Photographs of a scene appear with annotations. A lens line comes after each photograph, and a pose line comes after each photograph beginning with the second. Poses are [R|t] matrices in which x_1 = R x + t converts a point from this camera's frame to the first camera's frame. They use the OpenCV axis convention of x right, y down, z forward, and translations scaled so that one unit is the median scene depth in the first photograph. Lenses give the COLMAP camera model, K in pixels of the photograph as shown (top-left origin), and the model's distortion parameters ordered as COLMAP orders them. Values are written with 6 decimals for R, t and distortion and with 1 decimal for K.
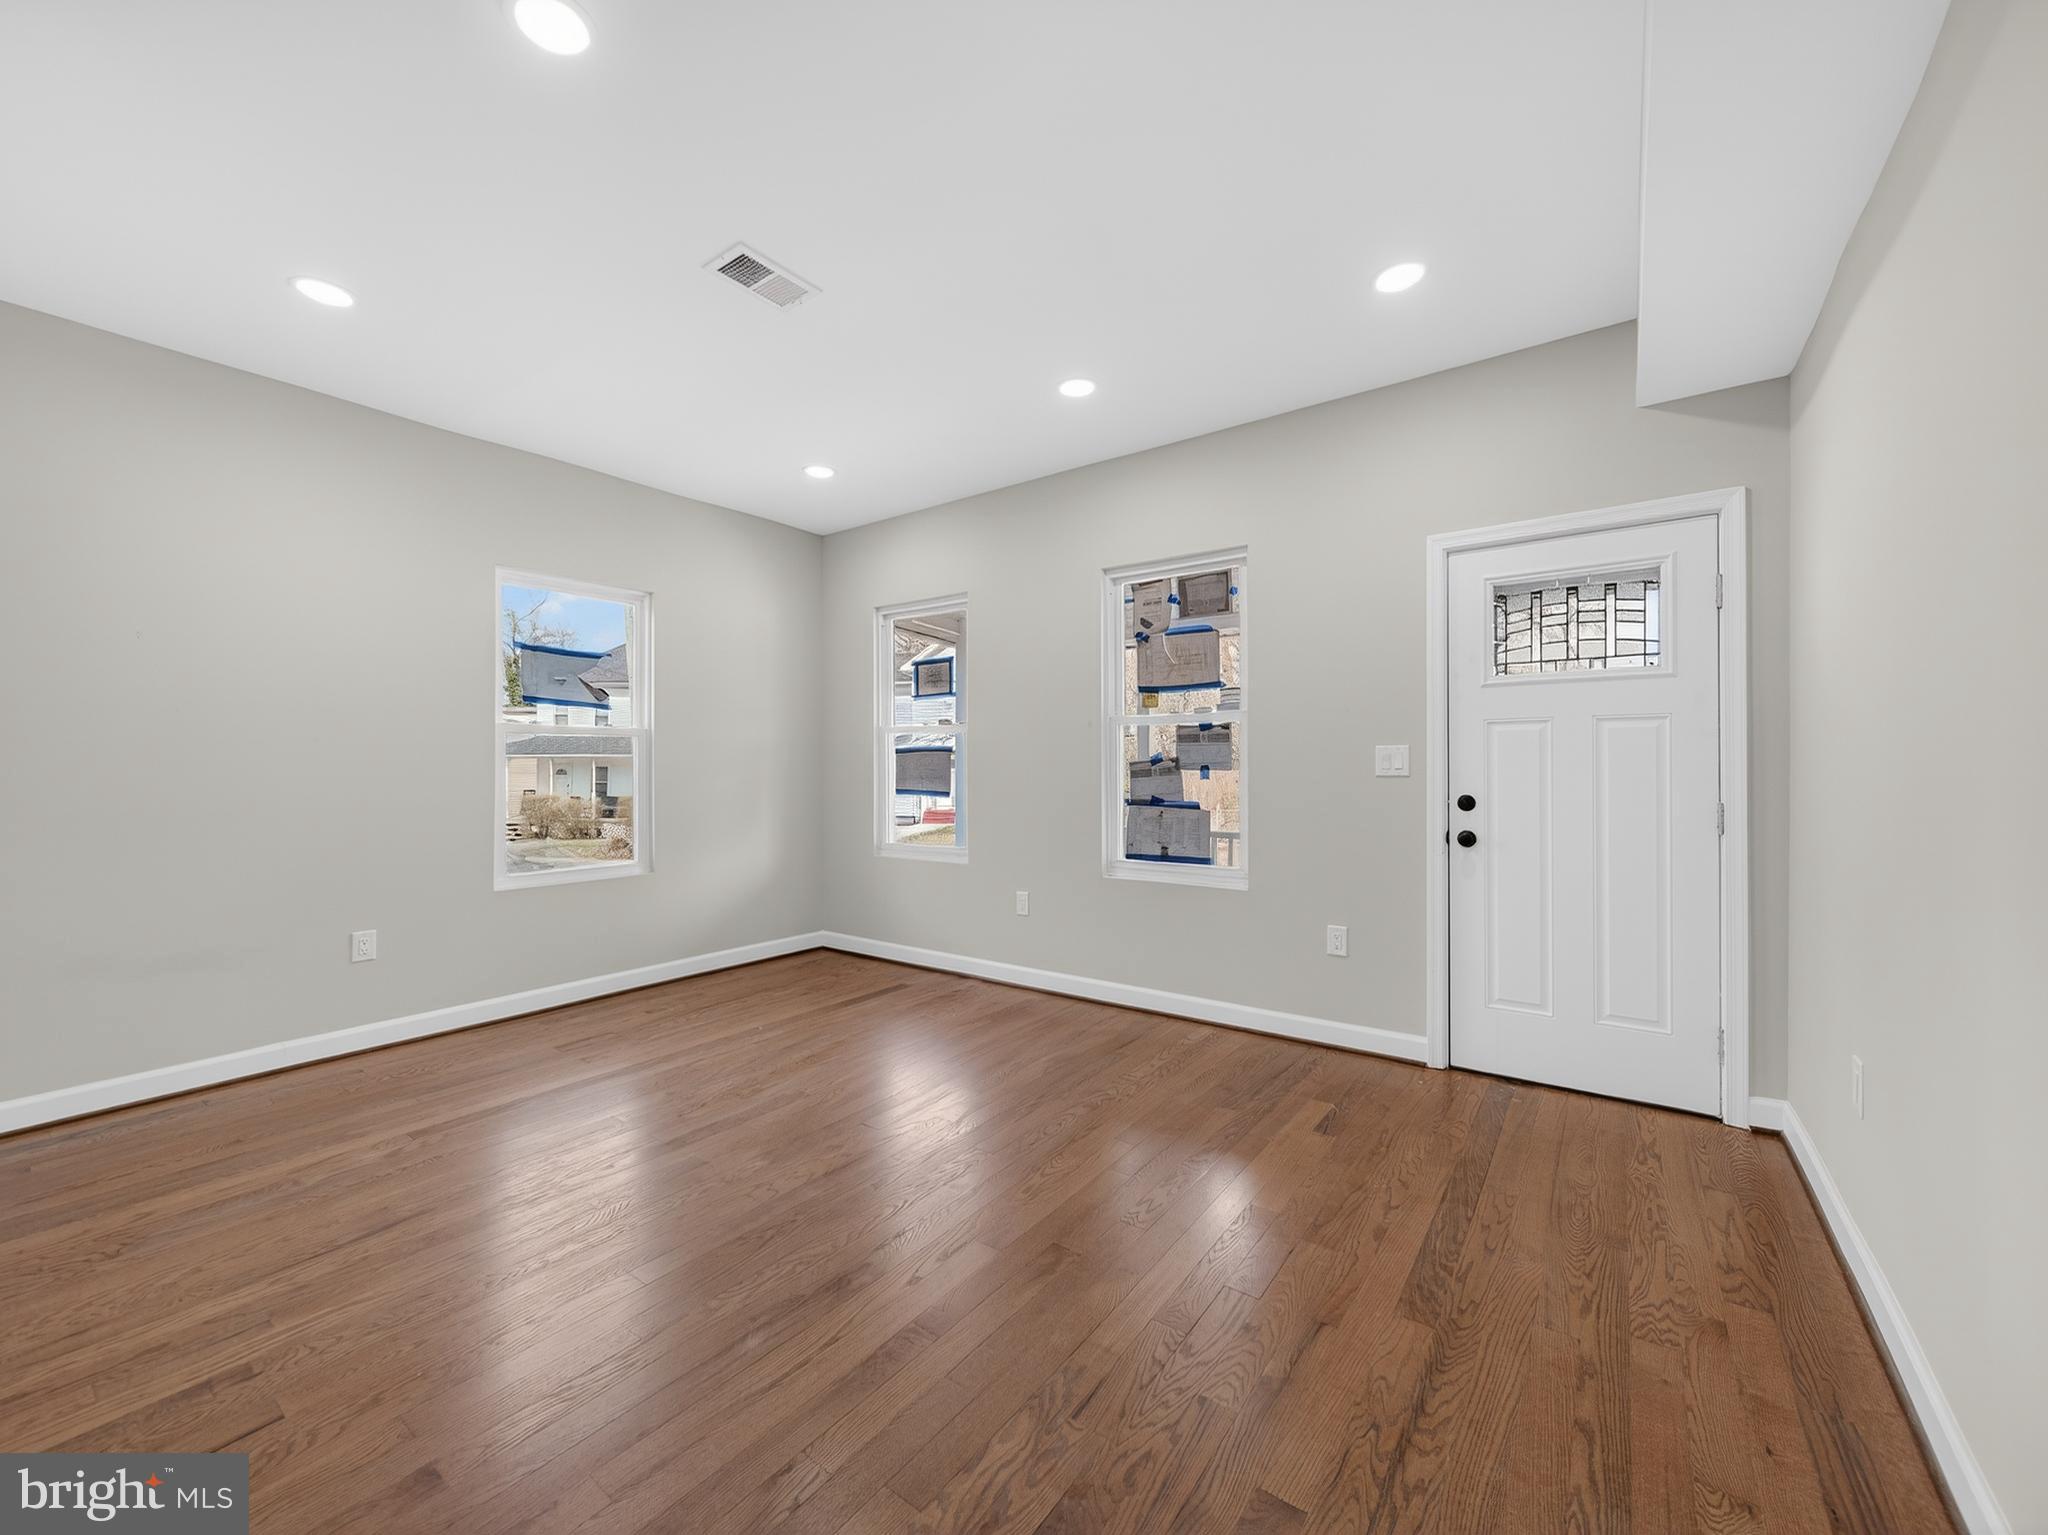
lens RADIAL K [[807.0, 0, 1033.5], [0, 807.0, 773.2], [0, 0, 1]] dist [0.000708, -0.001560]
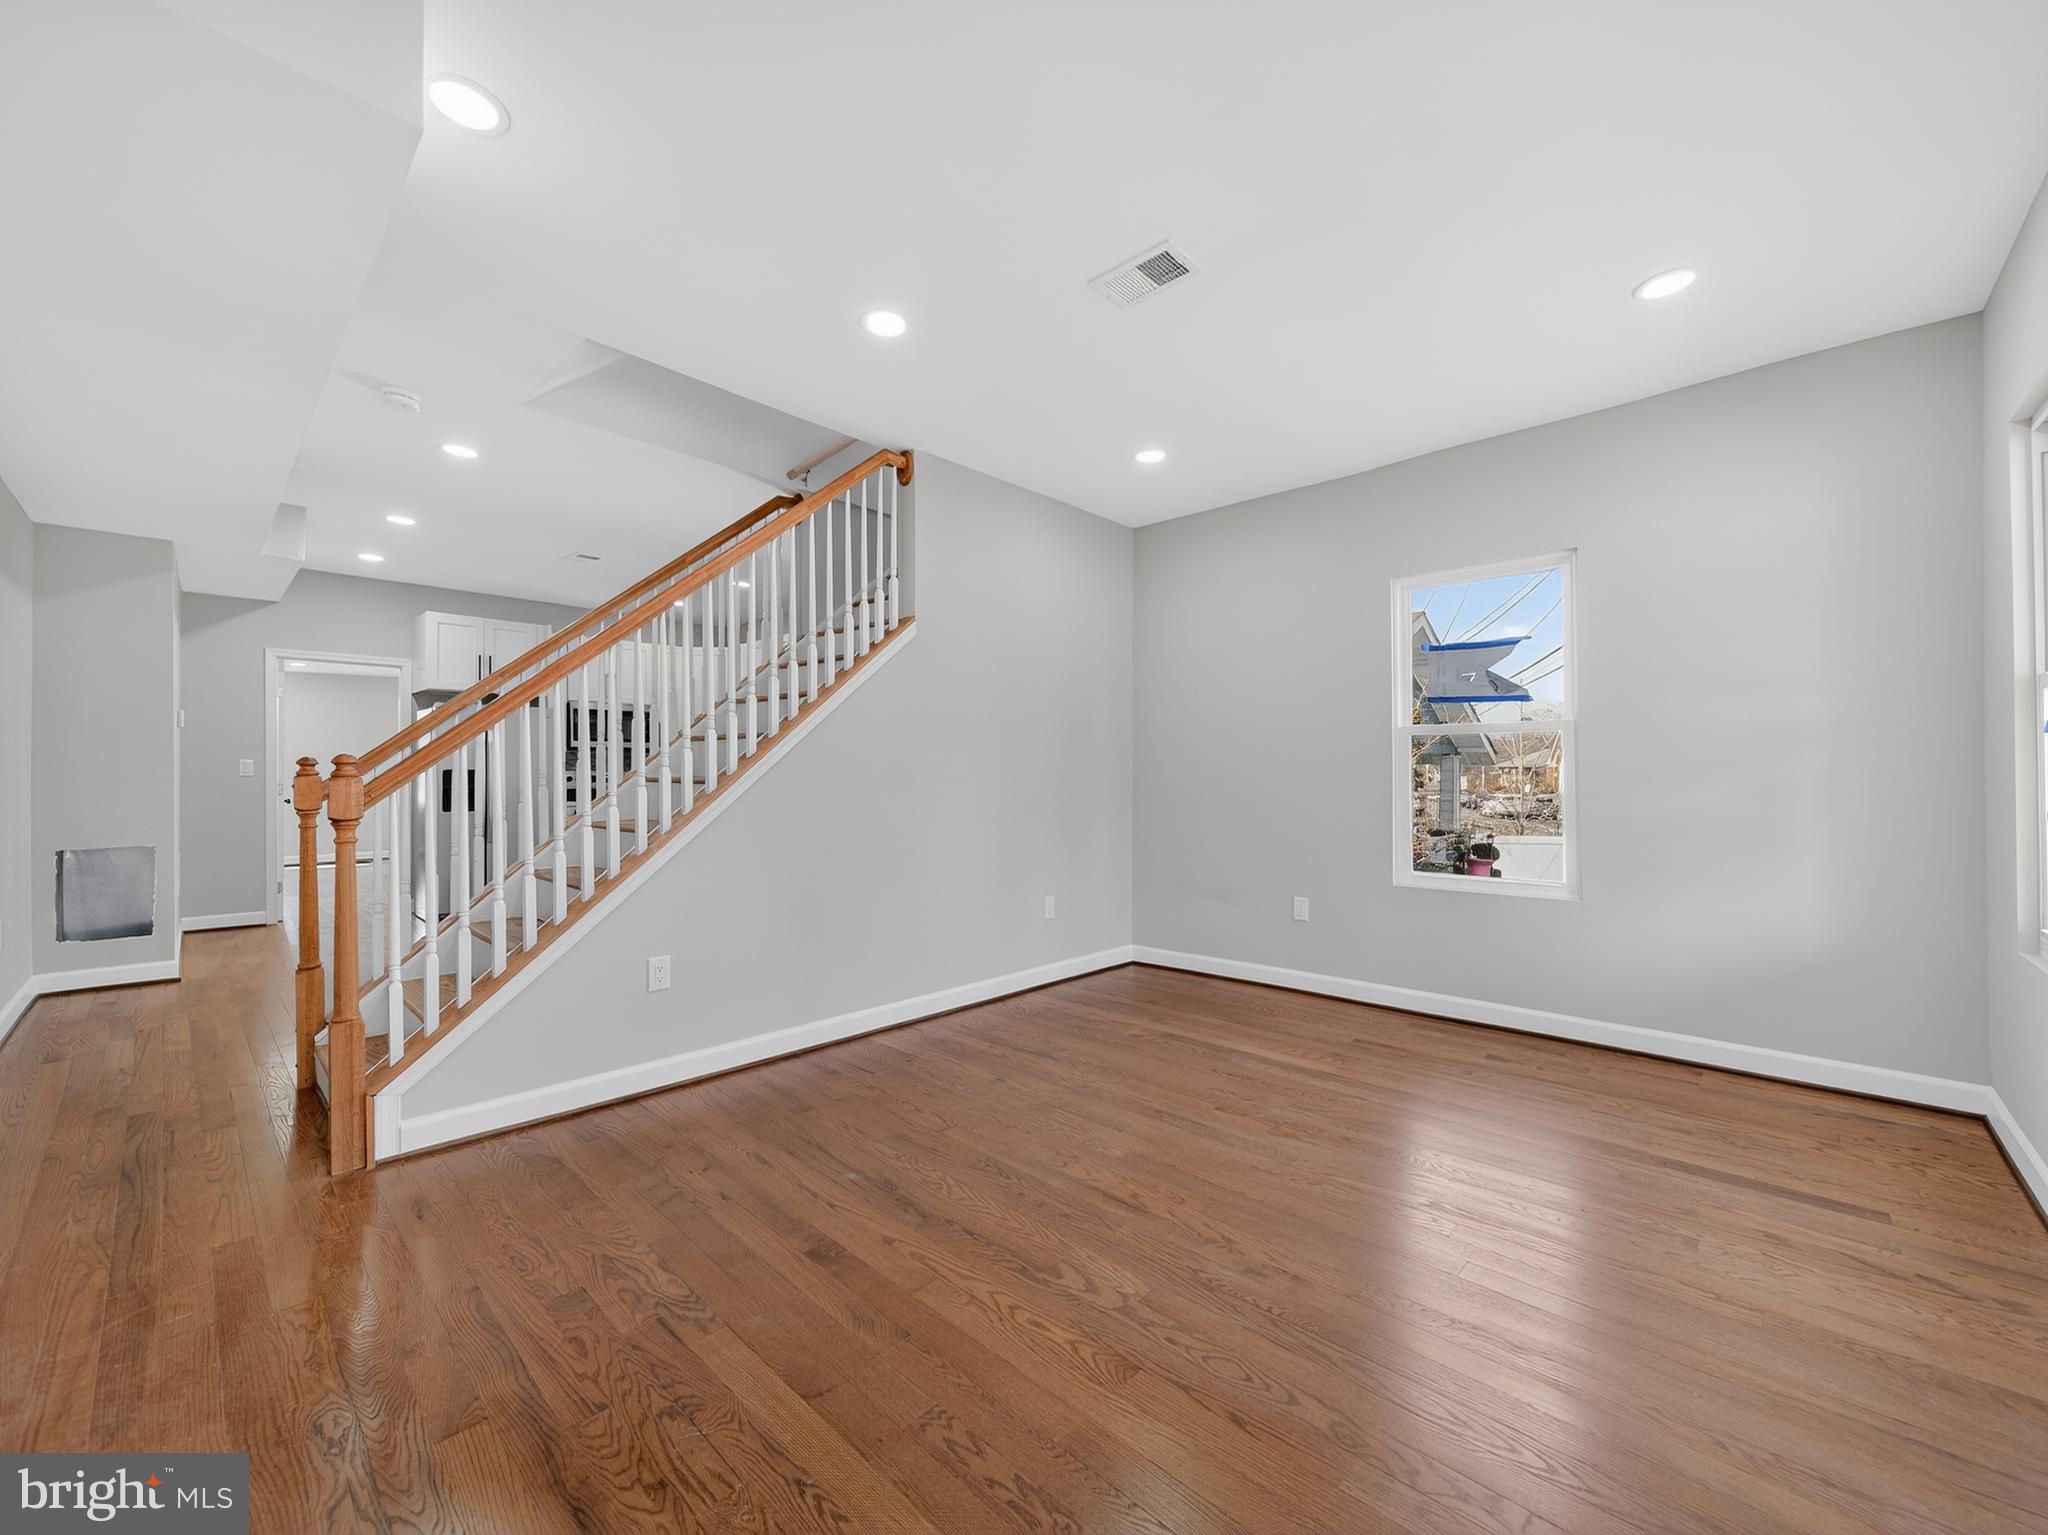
lens RADIAL K [[807.0, 0, 1024.5], [0, 807.0, 773.0], [0, 0, 1]] dist [0.000708, -0.001560]
pose [[-0.128024, -0.002657, -0.991768, 0.442830], [-0.003273, 0.999992, -0.002256, 0.001994], [0.991766, 0.002957, -0.128032, 0.646217]]
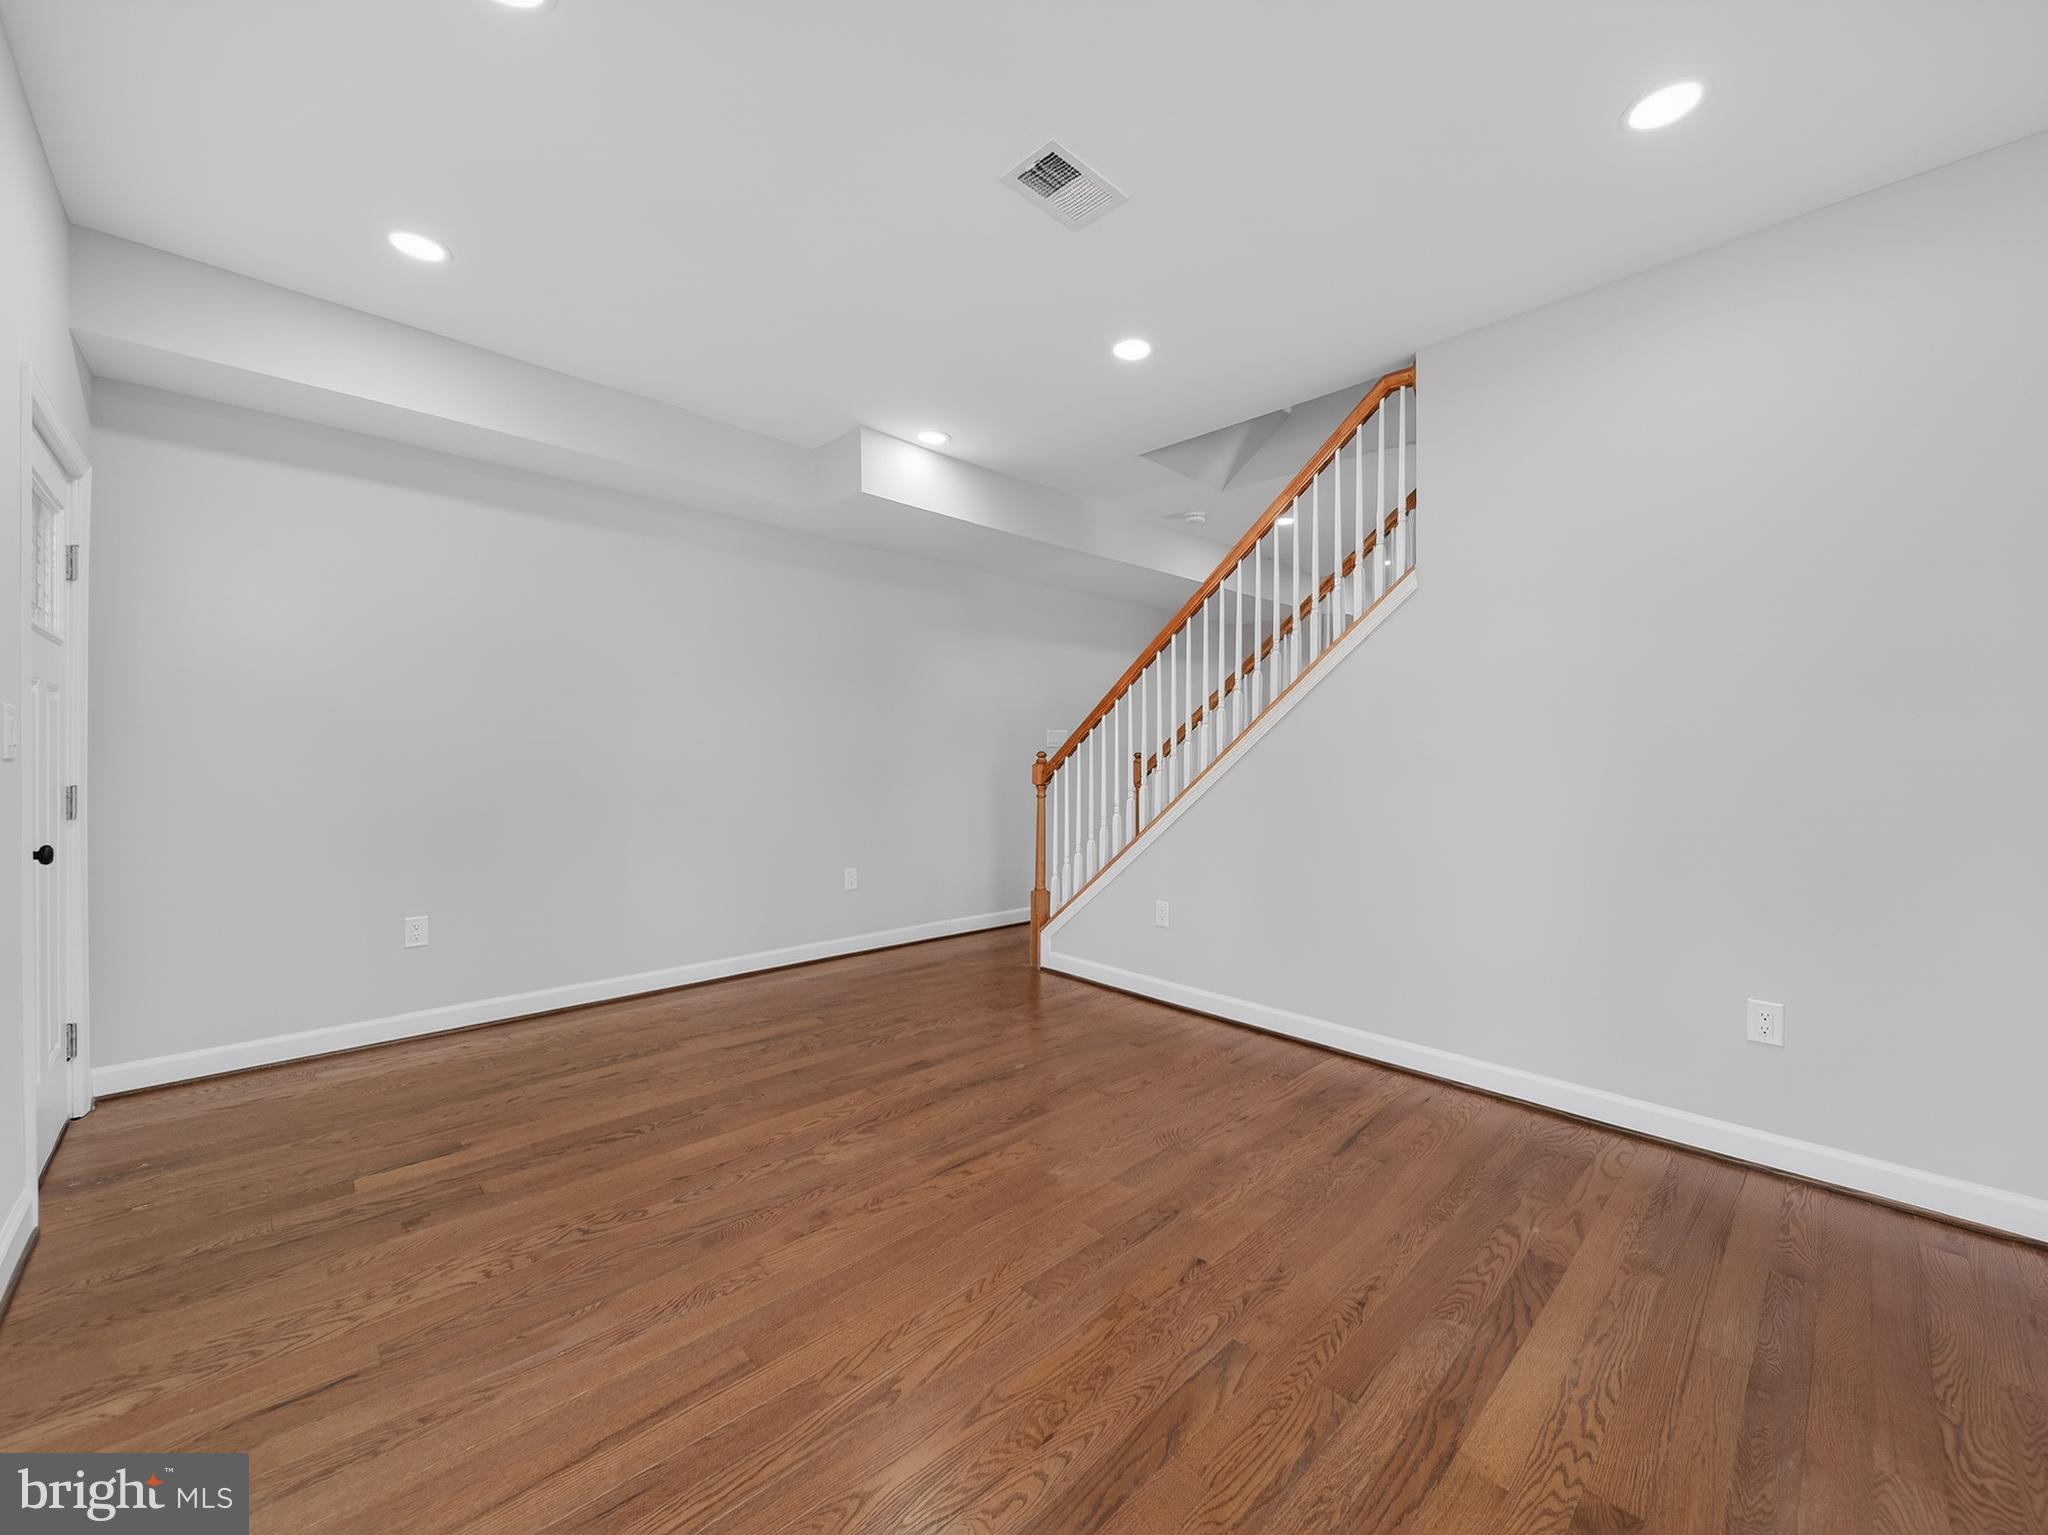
lens RADIAL K [[807.0, 0, 1032.2], [0, 807.0, 775.2], [0, 0, 1]] dist [0.000708, -0.001560]
pose [[-0.986149, -0.009058, 0.165617, -0.295577], [-0.006037, 0.999806, 0.018735, 0.001474], [-0.165754, 0.017476, -0.986012, 1.229473]]
